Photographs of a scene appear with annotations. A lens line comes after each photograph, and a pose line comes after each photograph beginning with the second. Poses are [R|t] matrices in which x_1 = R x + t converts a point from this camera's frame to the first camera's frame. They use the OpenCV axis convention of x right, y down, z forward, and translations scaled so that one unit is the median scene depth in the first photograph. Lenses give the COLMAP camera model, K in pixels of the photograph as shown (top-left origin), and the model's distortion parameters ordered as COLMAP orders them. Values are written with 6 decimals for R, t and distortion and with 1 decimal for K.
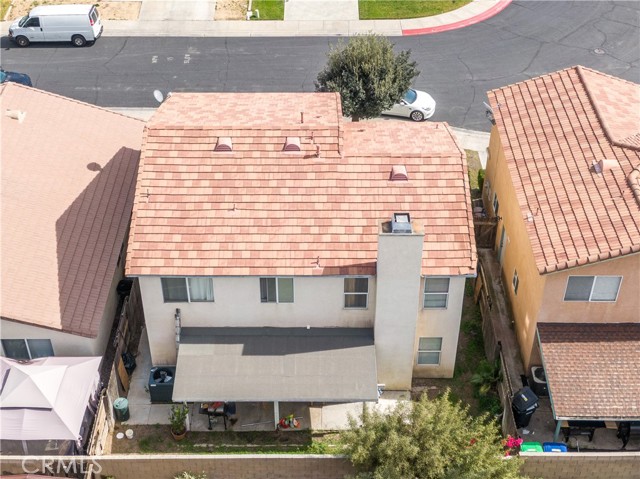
lens RADIAL K [[897.1, 0, 320.1], [0, 897.1, 238.5], [0, 0, 1]] dist [0.108856, 0.000000]
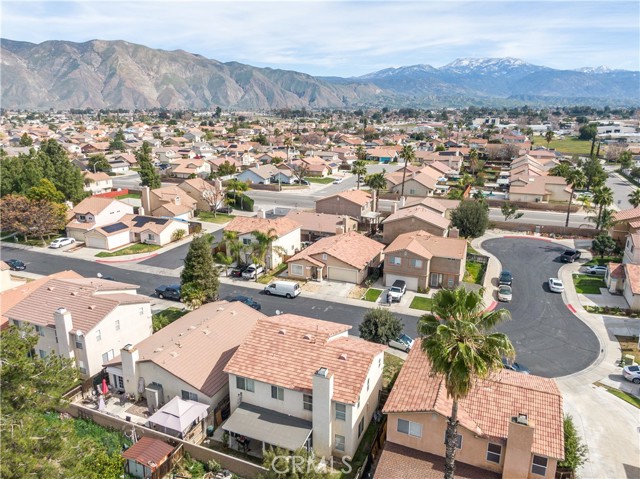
lens RADIAL K [[454.9, 0, 319.9], [0, 454.9, 240.1], [0, 0, 1]] dist [0.035515, -0.024720]
pose [[0.922508, 0.115720, -0.368222, 0.444526], [-0.248561, 0.907961, -0.337380, 0.068241], [0.295289, 0.402761, 0.866365, -0.171156]]
